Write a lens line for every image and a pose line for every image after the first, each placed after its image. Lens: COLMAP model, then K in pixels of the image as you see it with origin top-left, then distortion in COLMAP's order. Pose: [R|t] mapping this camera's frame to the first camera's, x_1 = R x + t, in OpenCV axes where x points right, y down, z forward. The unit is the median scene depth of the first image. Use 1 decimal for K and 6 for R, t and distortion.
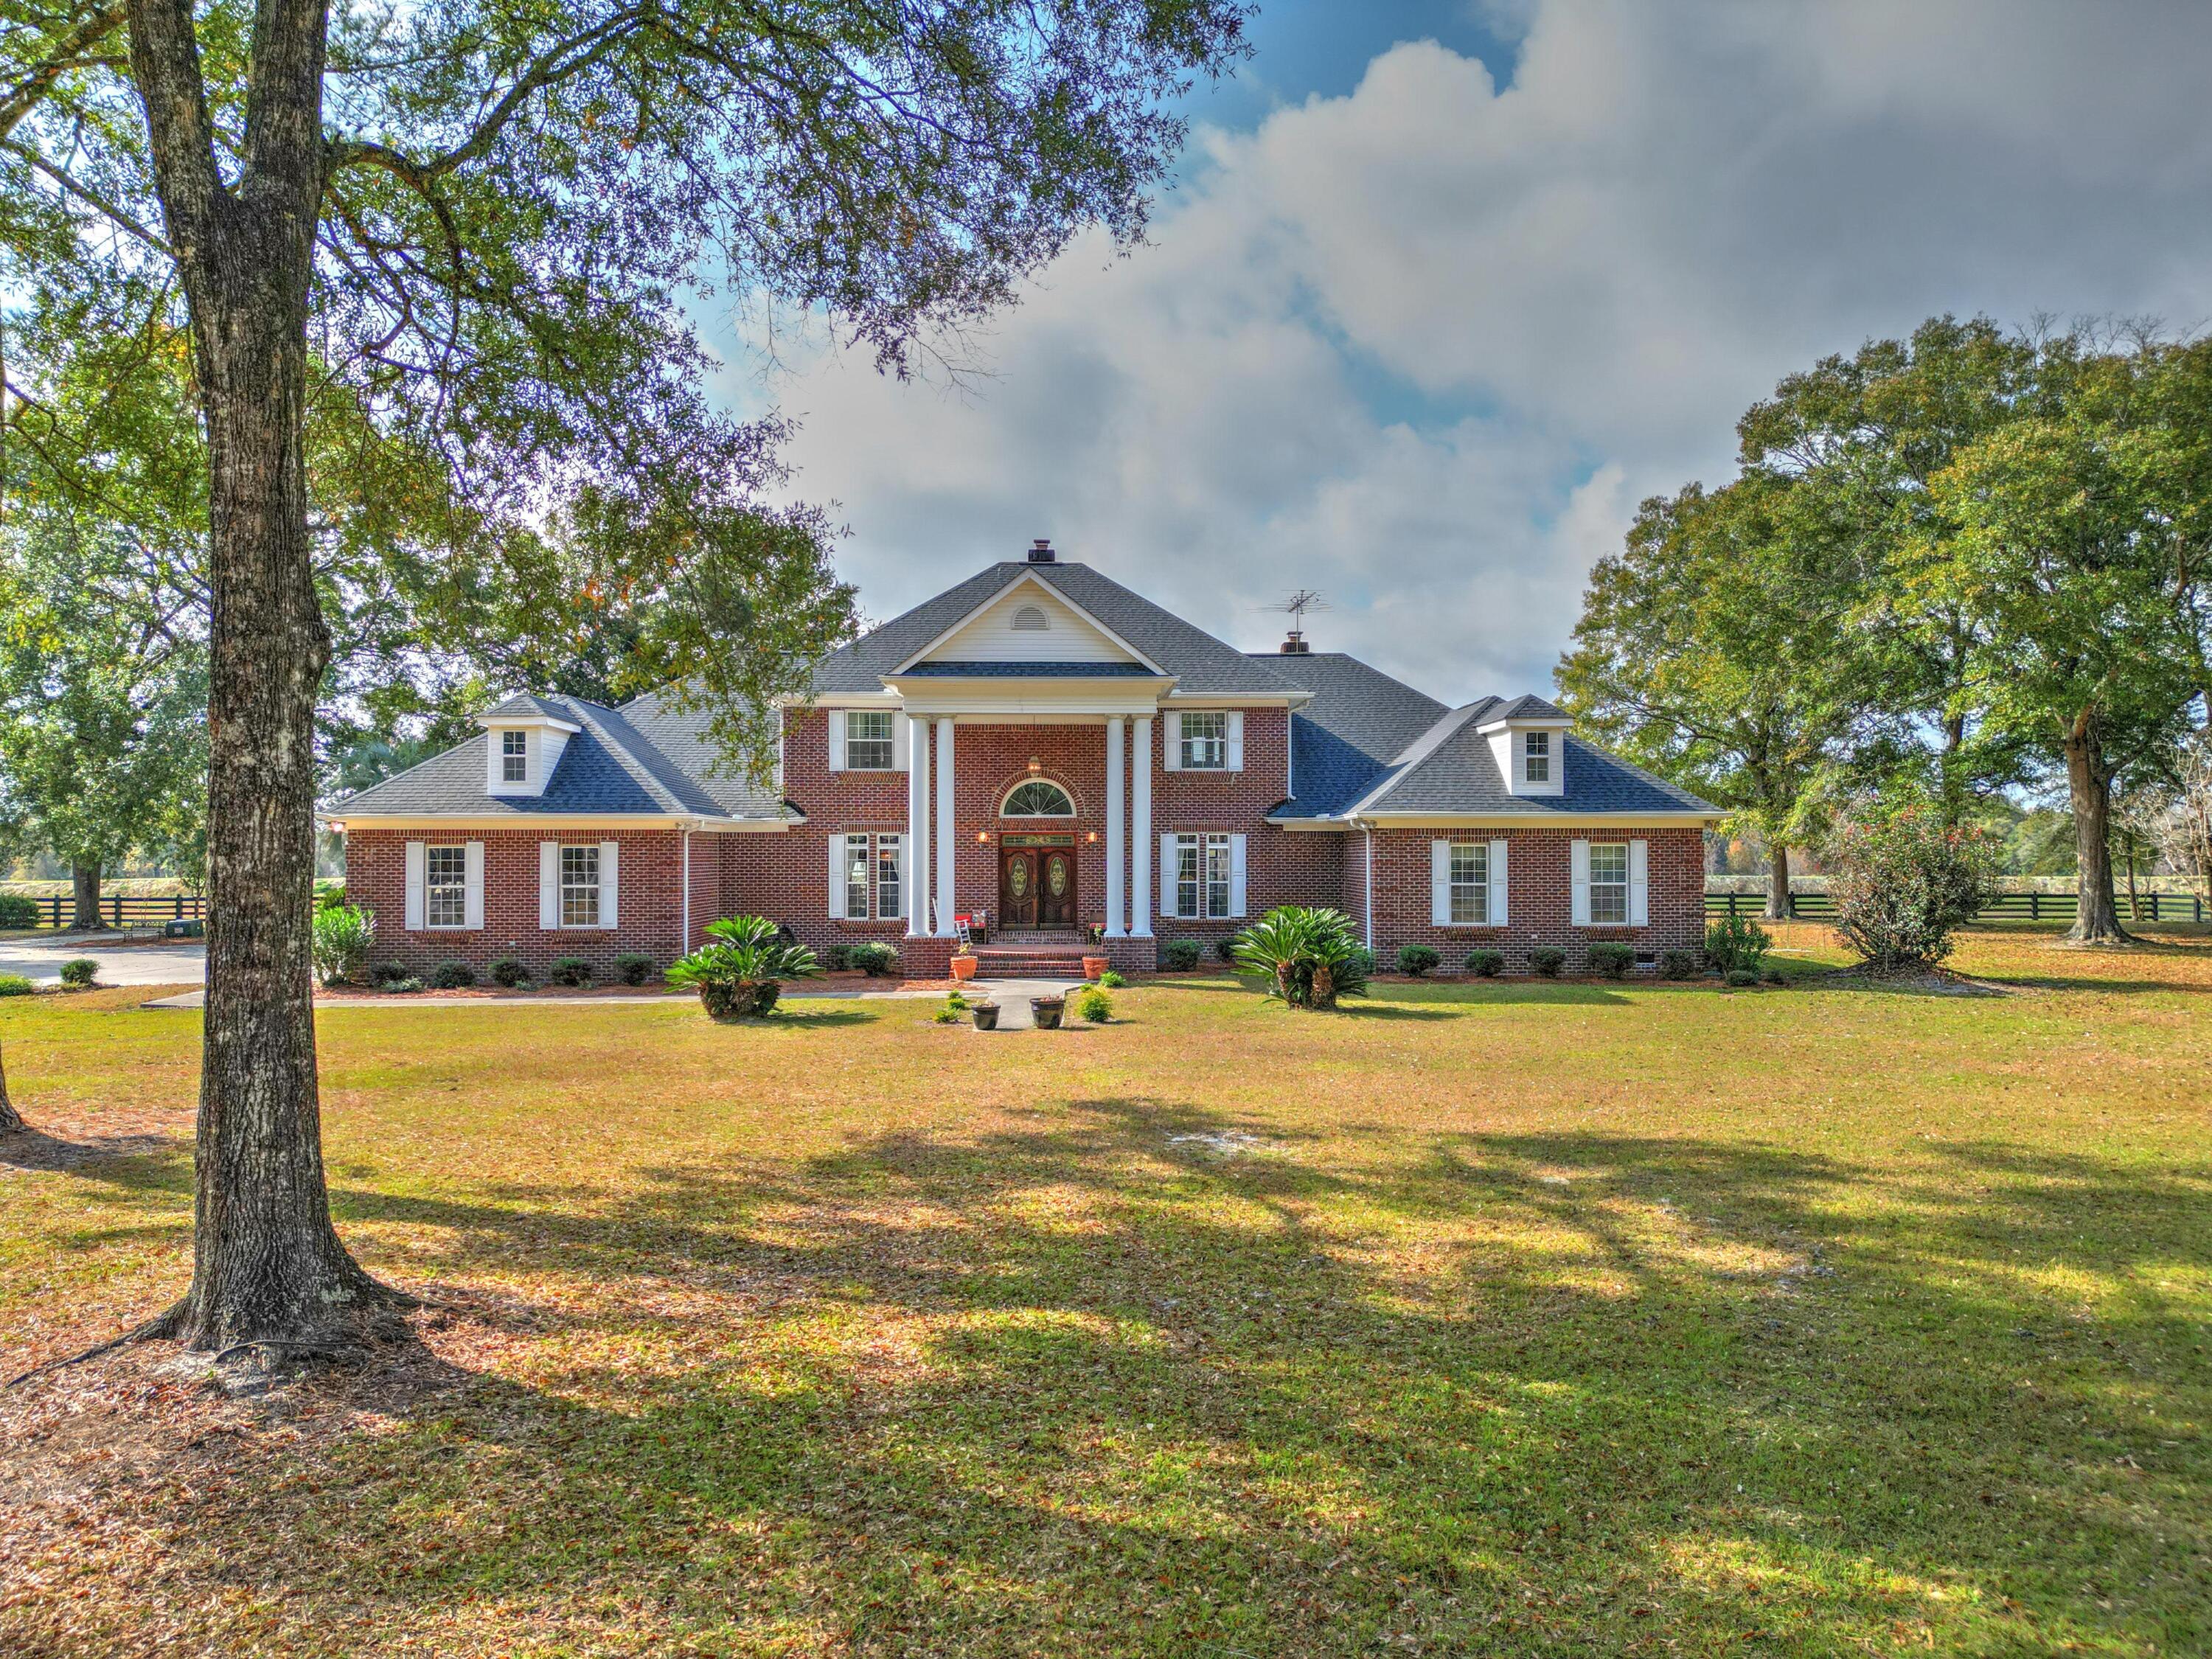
lens RADIAL K [[1557.5, 0, 1106.2], [0, 1557.5, 839.6], [0, 0, 1]] dist [0.071919, -0.056242]
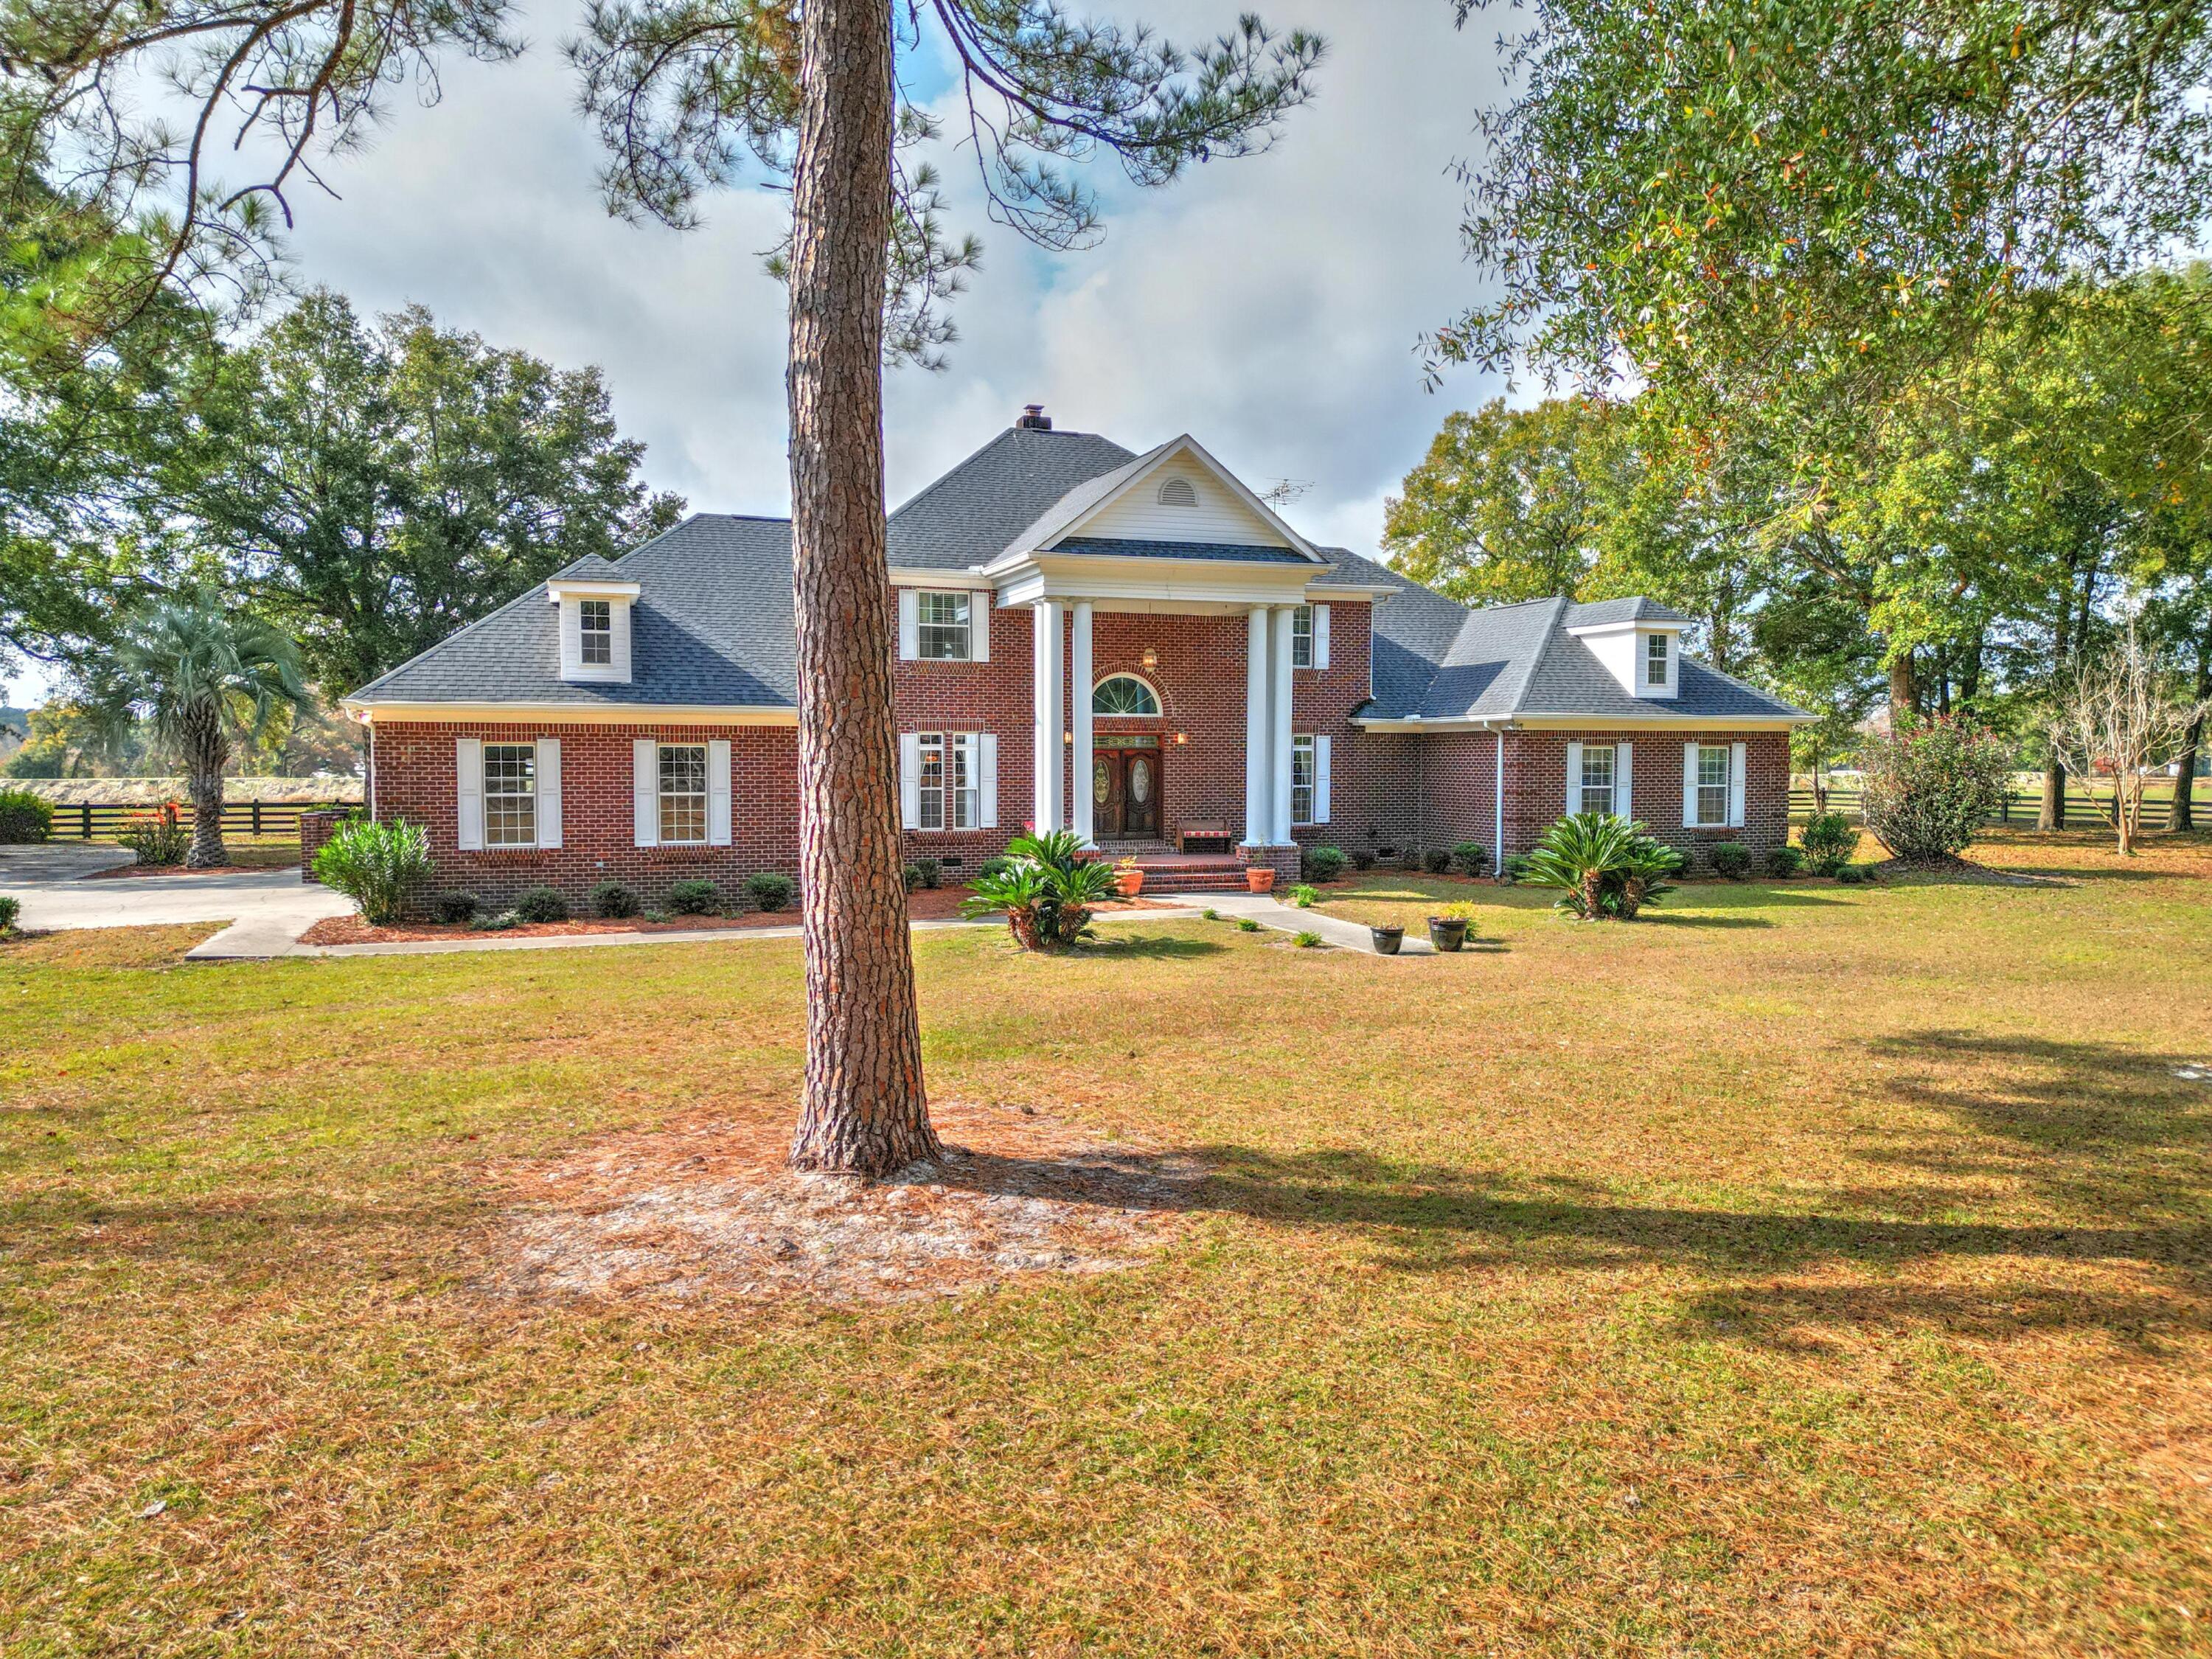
lens RADIAL K [[1557.5, 0, 1104.1], [0, 1557.5, 831.9], [0, 0, 1]] dist [0.071919, -0.056242]
pose [[0.950874, -0.012828, 0.309312, -0.374189], [-0.005010, 0.998373, 0.056805, 0.001853], [-0.309537, -0.055564, 0.949262, 0.150269]]
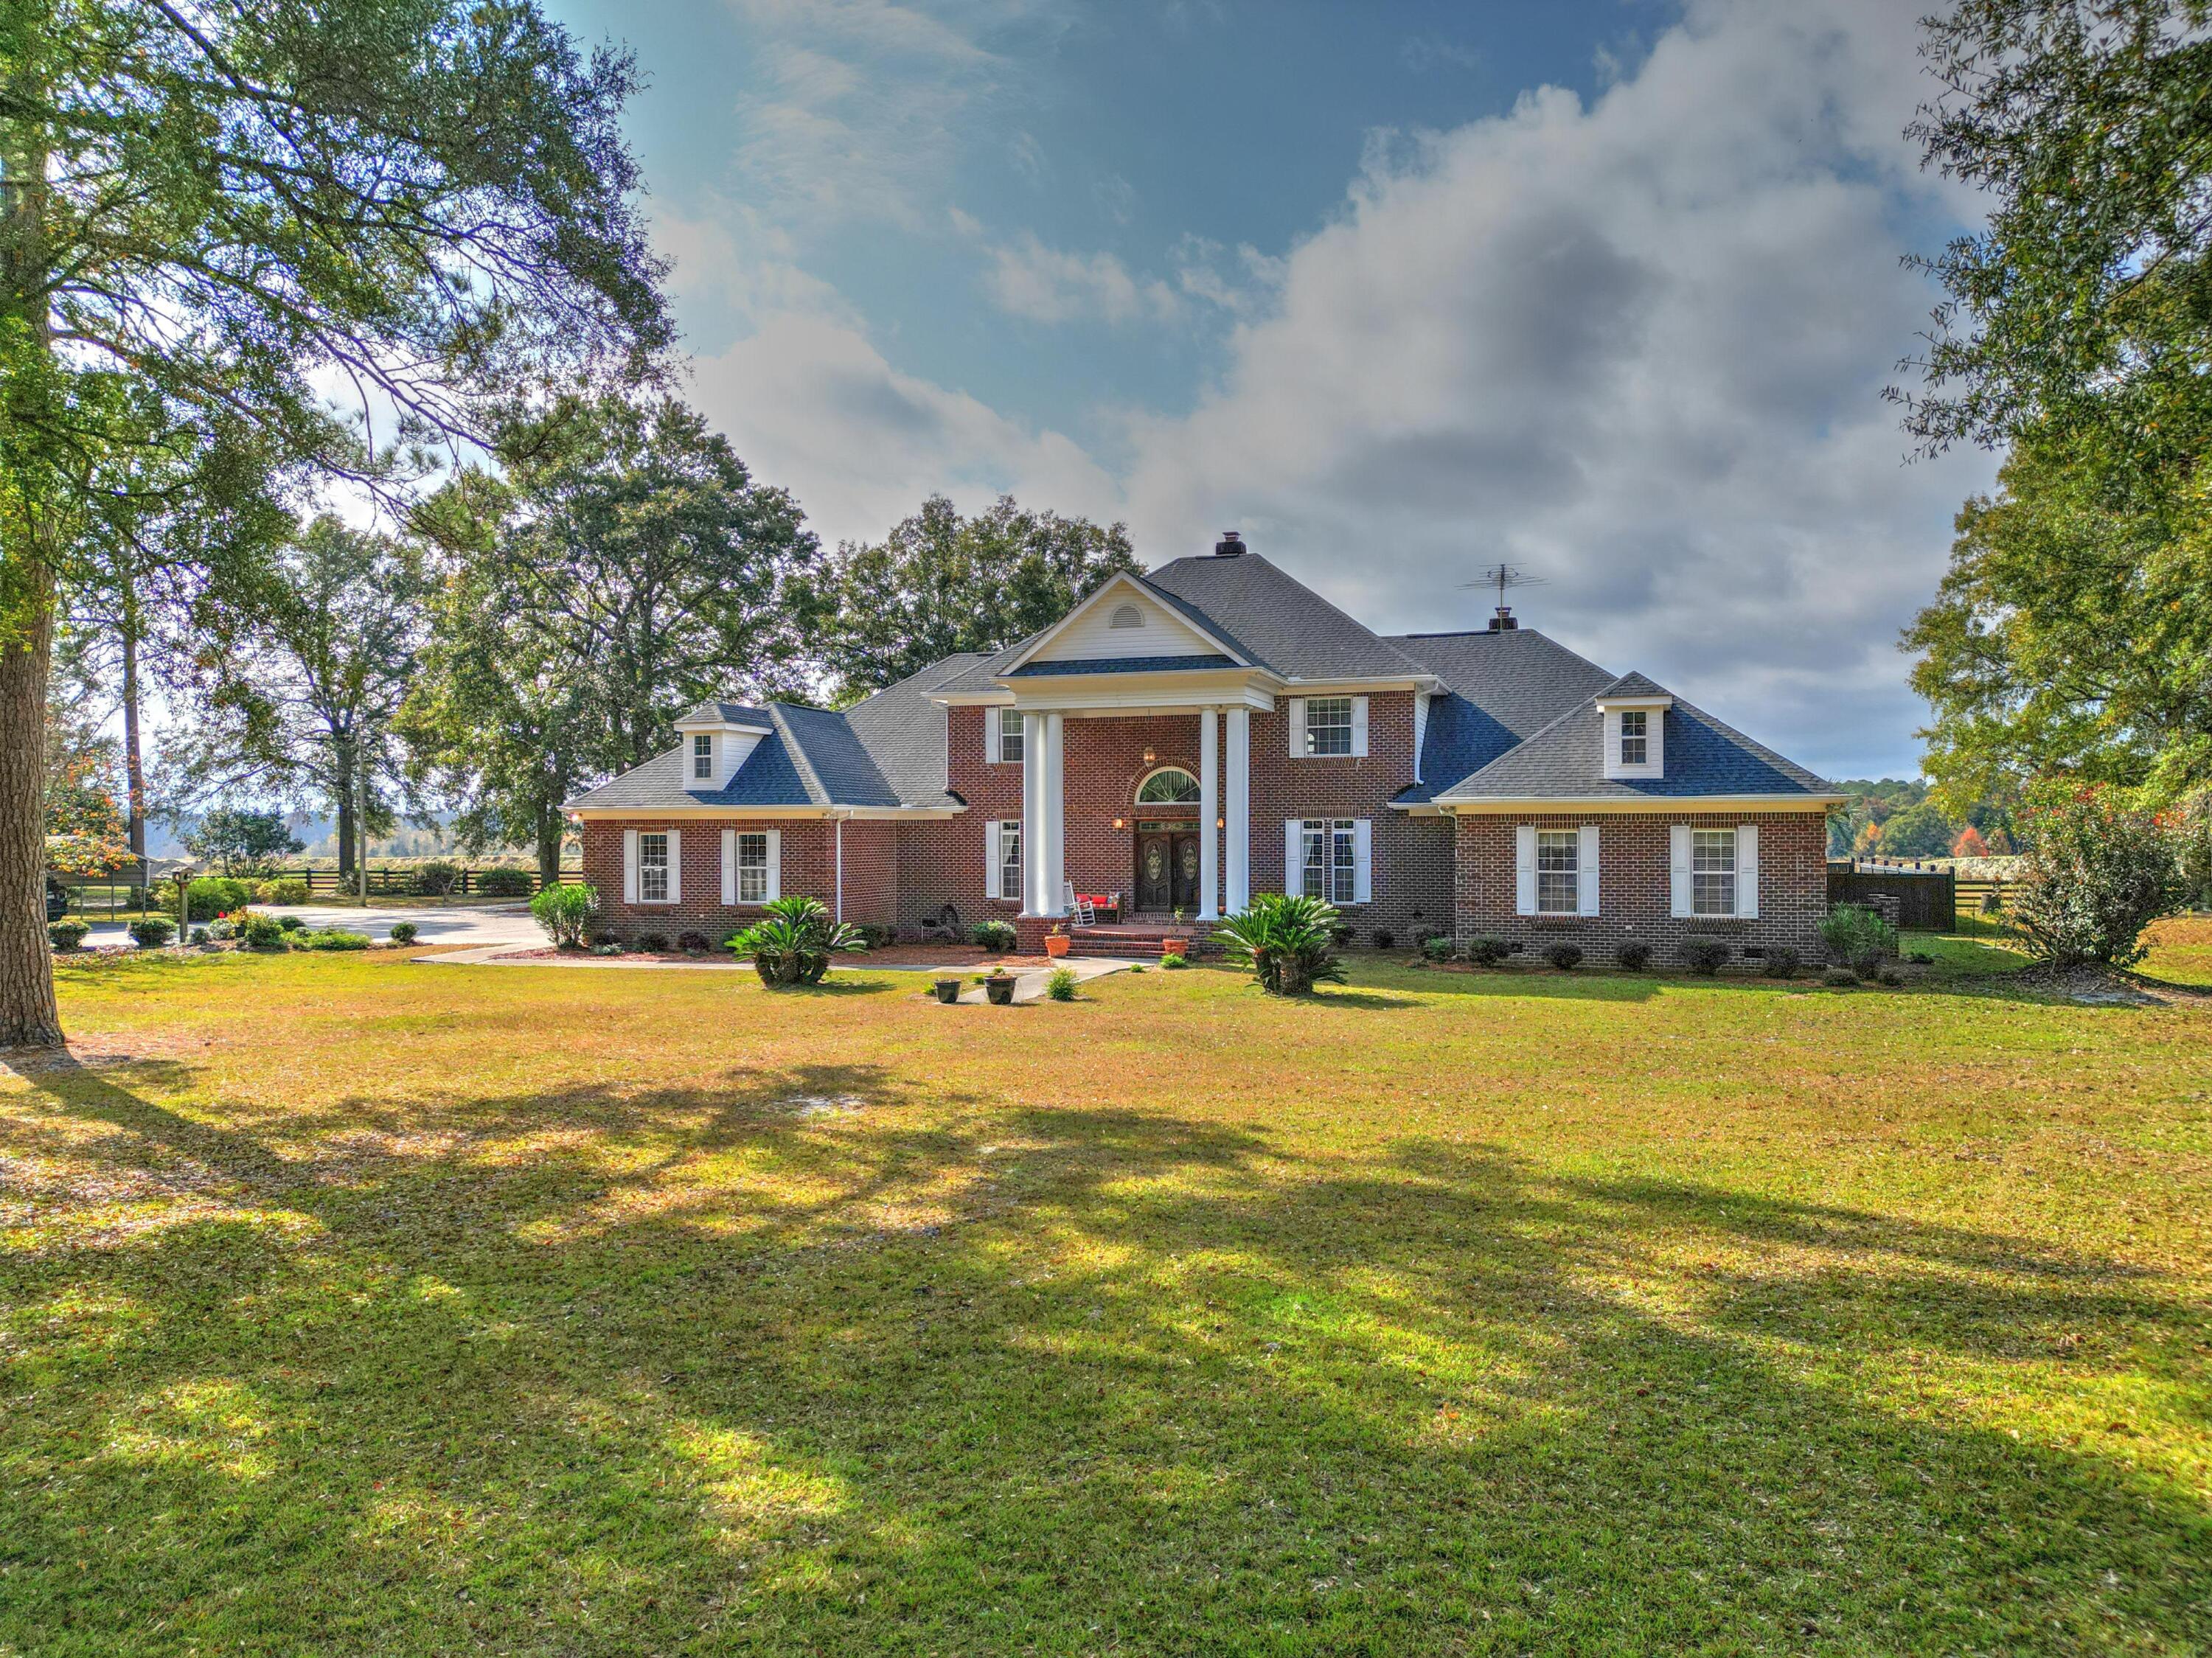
lens RADIAL K [[1557.4, 0, 1099.1], [0, 1557.4, 831.7], [0, 0, 1]] dist [0.071919, -0.056242]
pose [[0.942420, -0.001142, -0.334429, 0.288948], [0.004517, 0.999946, 0.009313, -0.006465], [0.334400, -0.010287, 0.942375, -0.002036]]
